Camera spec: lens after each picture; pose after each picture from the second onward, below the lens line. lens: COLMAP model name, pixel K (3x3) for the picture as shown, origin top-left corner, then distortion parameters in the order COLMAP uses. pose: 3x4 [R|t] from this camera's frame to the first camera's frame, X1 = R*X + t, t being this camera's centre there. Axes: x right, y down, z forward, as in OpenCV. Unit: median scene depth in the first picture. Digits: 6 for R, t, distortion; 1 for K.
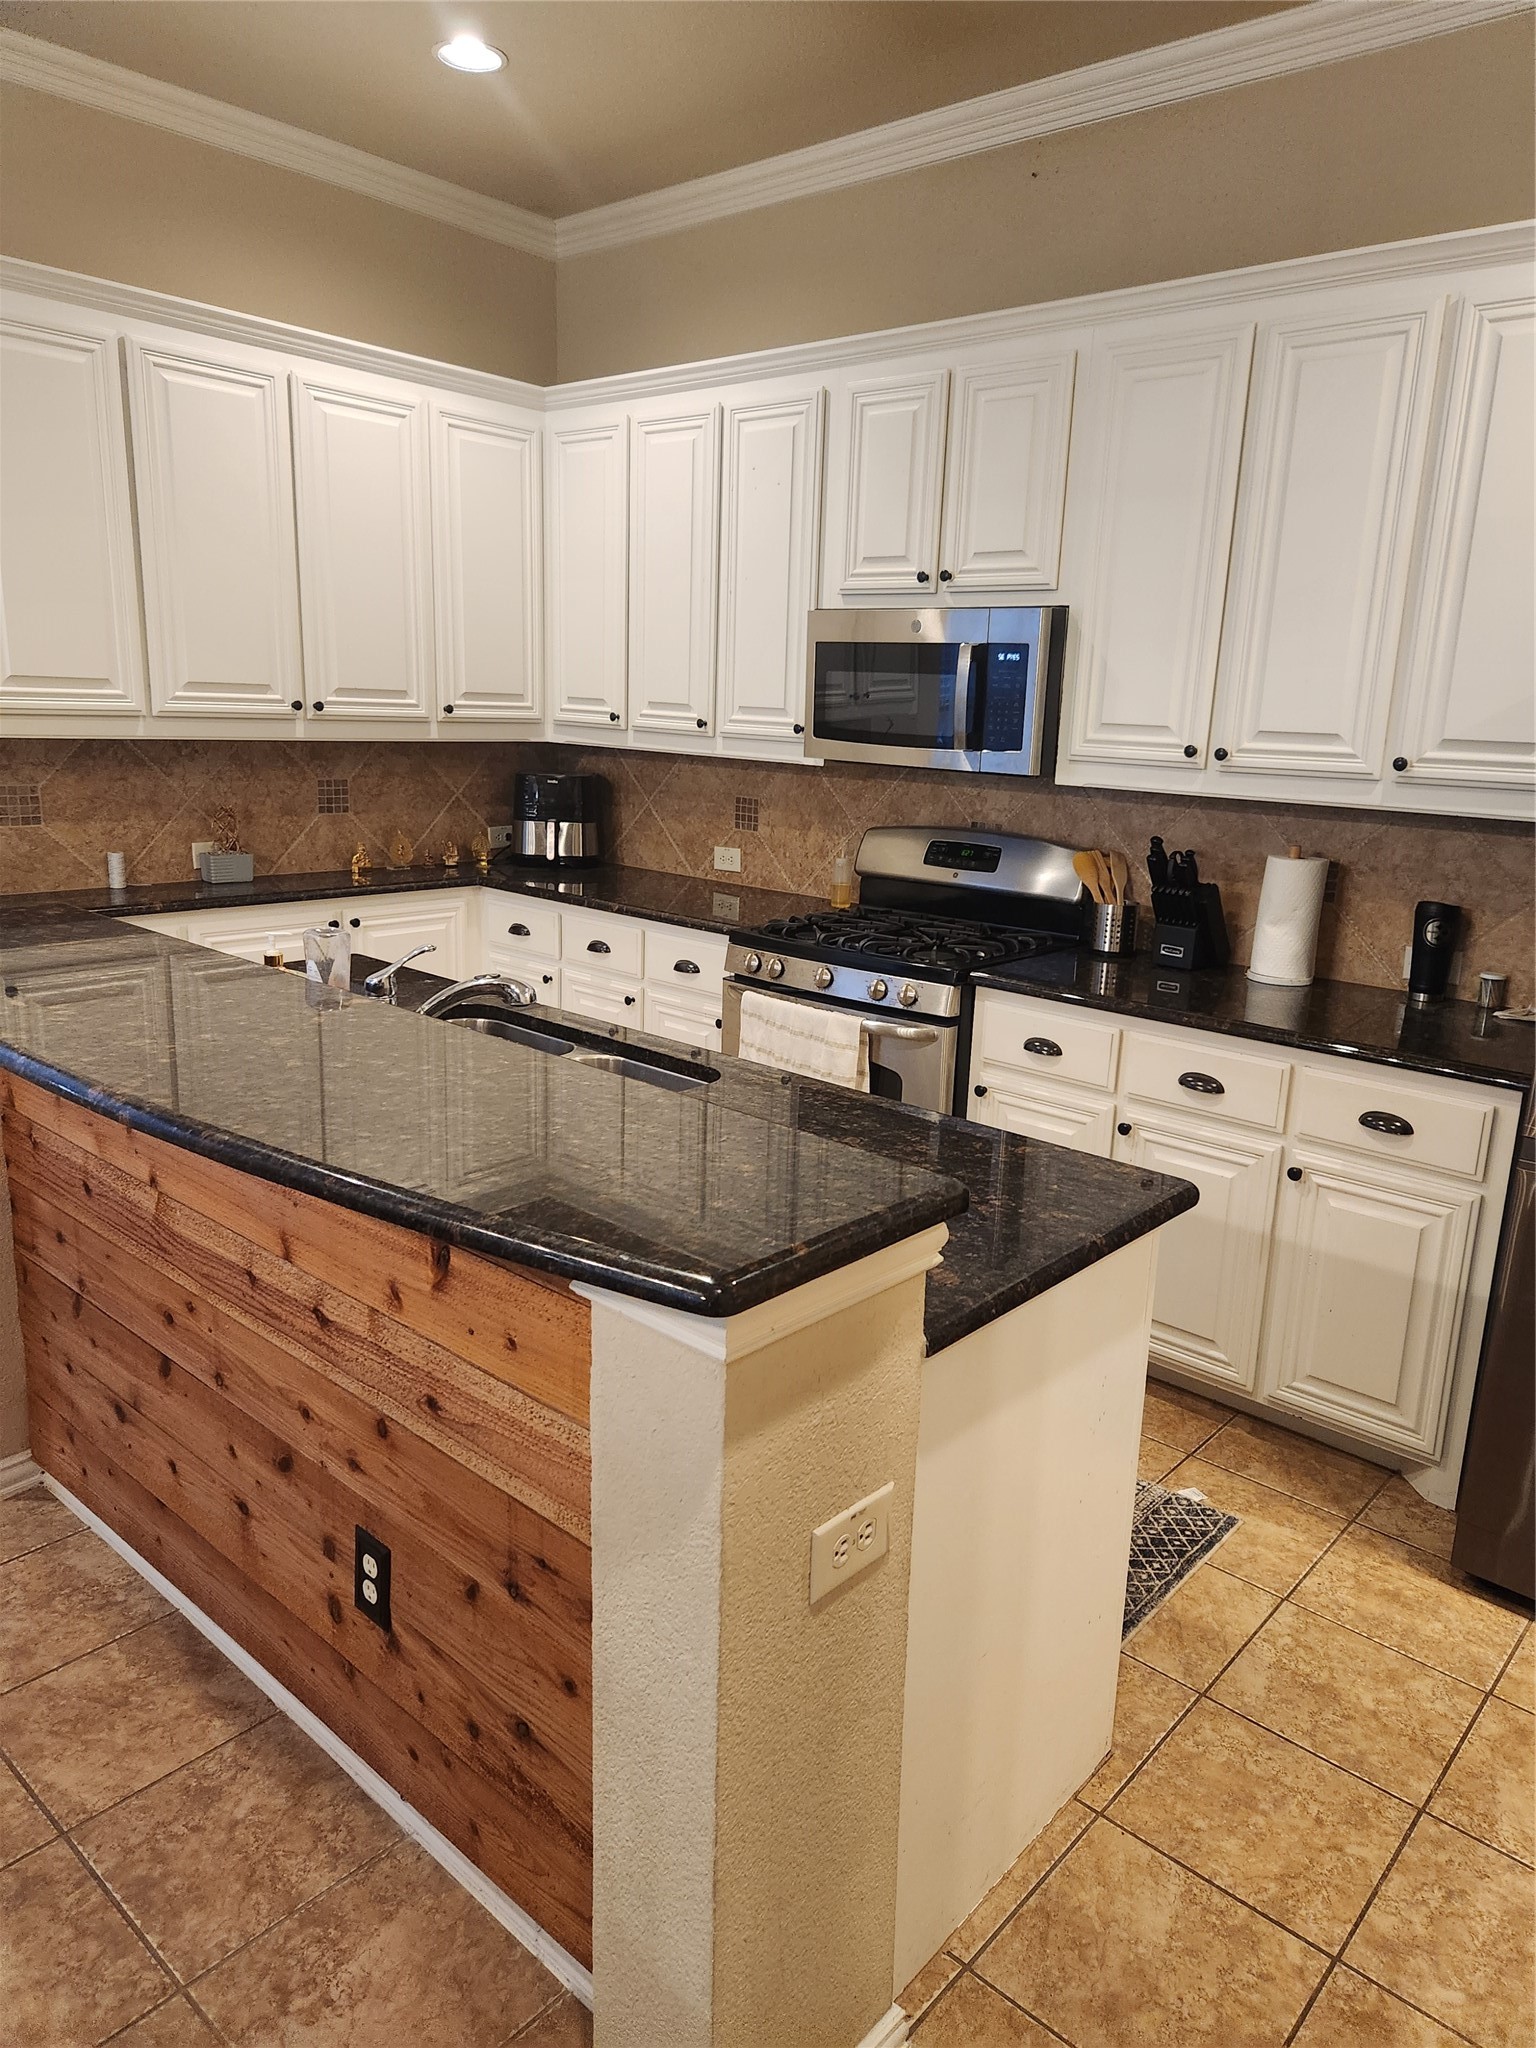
lens RADIAL K [[1367.0, 0, 805.9], [0, 1367.0, 1020.8], [0, 0, 1]] dist [0.020178, -0.009485]
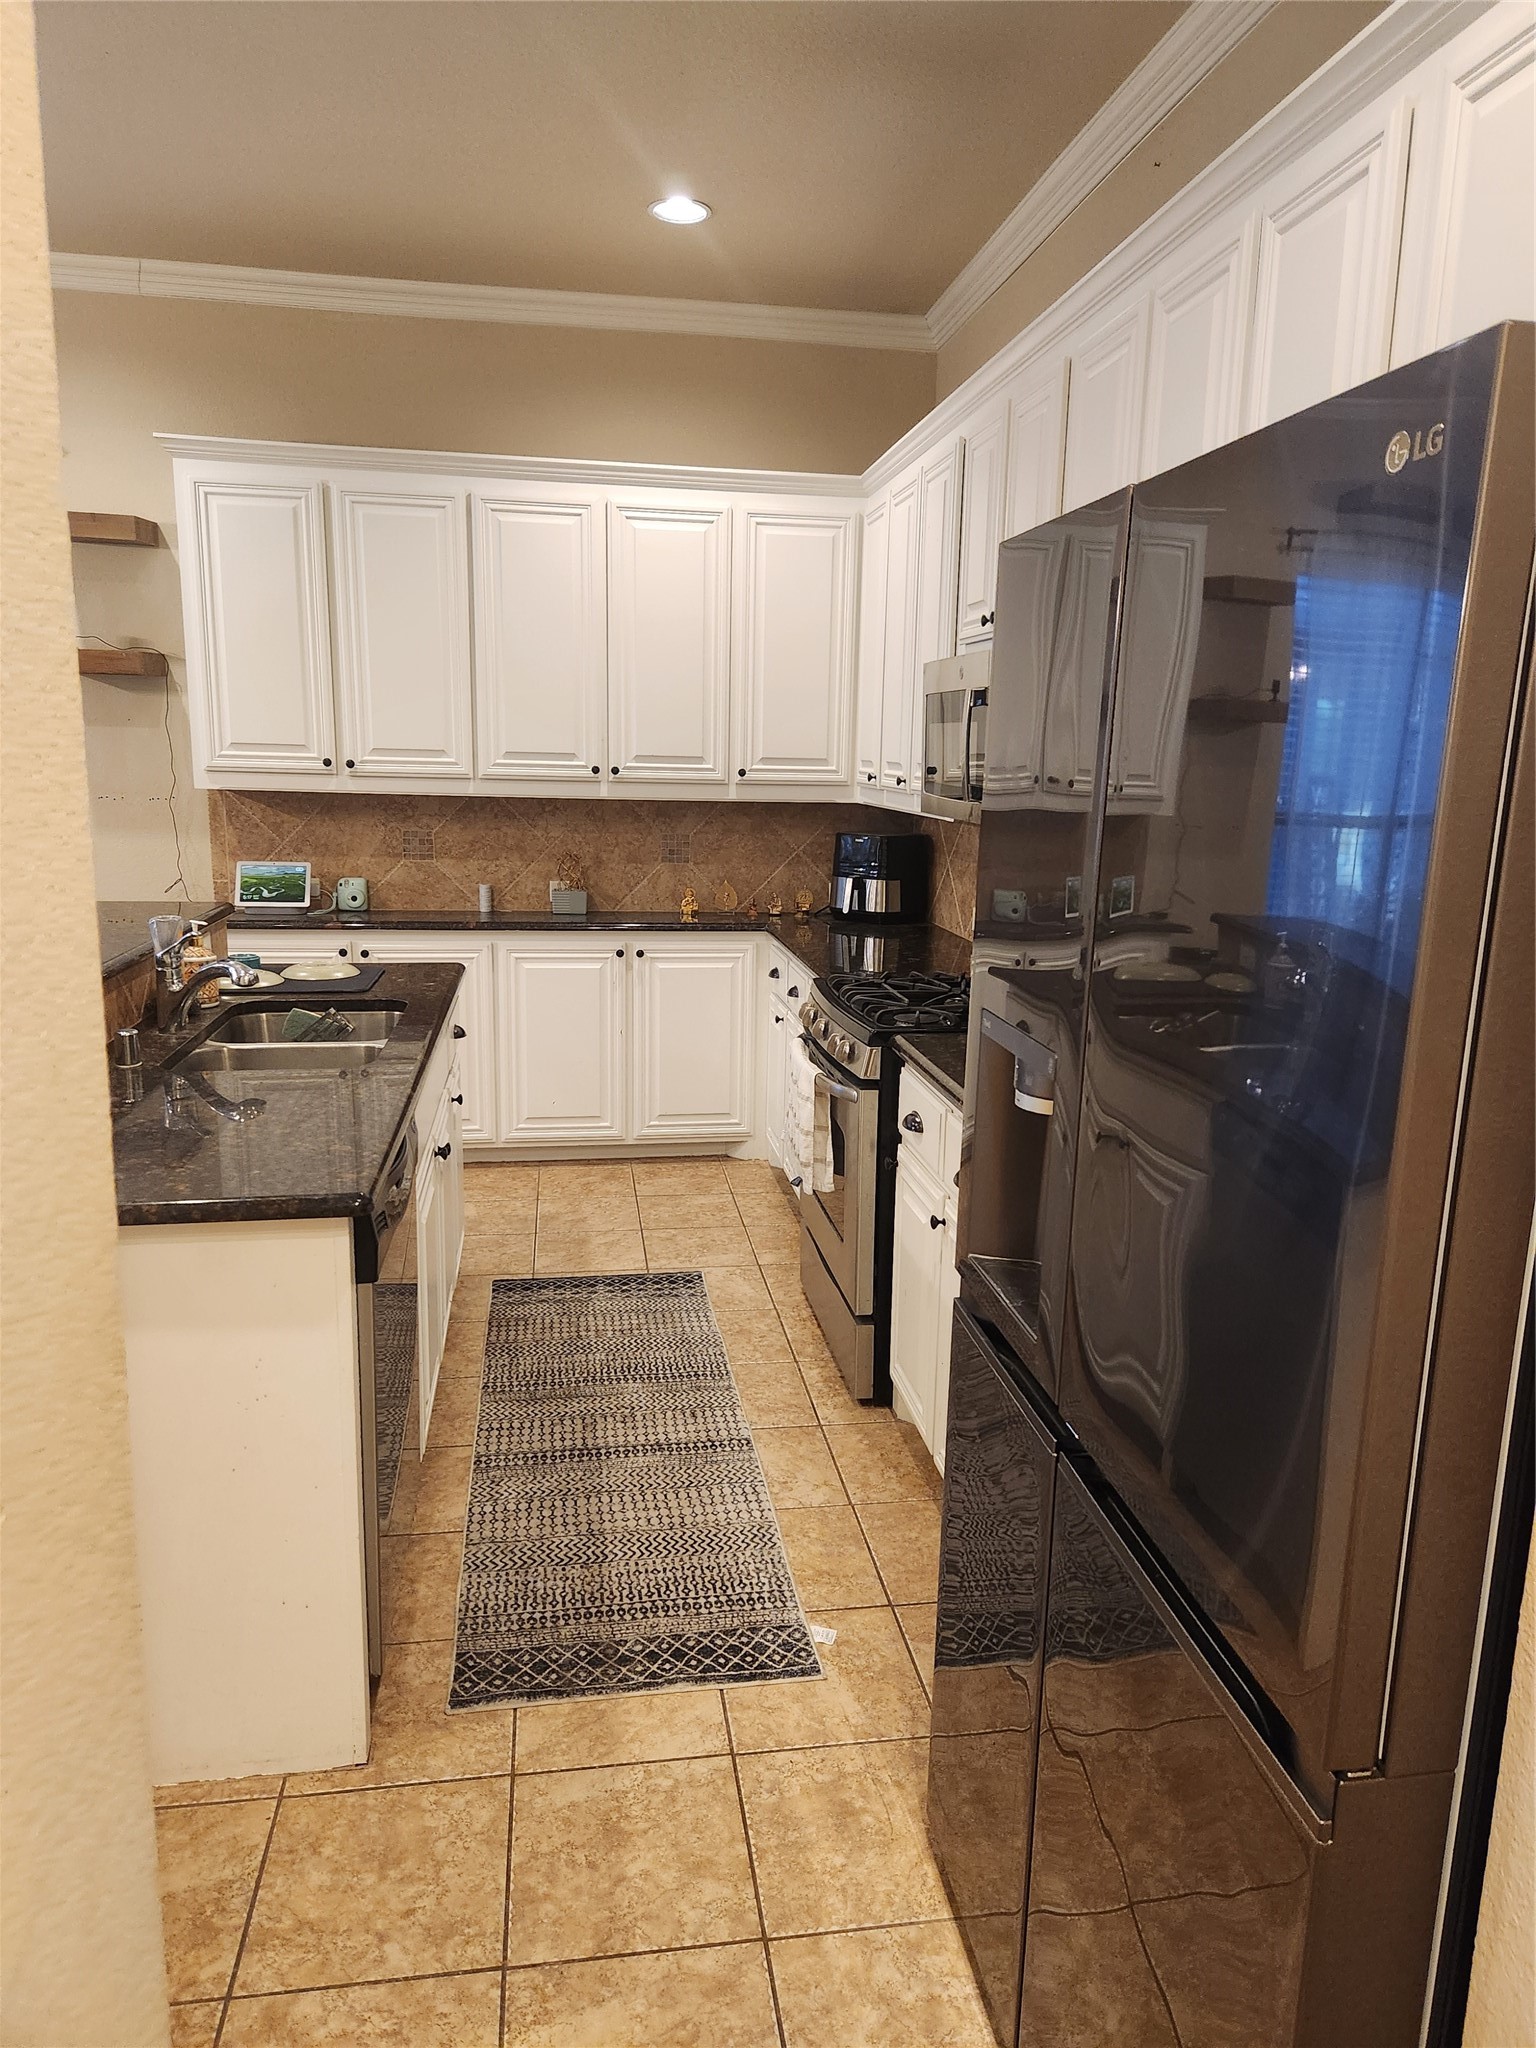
lens RADIAL K [[1367.0, 0, 772.3], [0, 1367.0, 1023.8], [0, 0, 1]] dist [0.020178, -0.009485]
pose [[0.768376, 0.103593, -0.631559, 0.546717], [-0.139687, 0.990167, -0.007533, -0.021326], [0.624569, 0.094009, 0.775291, 0.187480]]
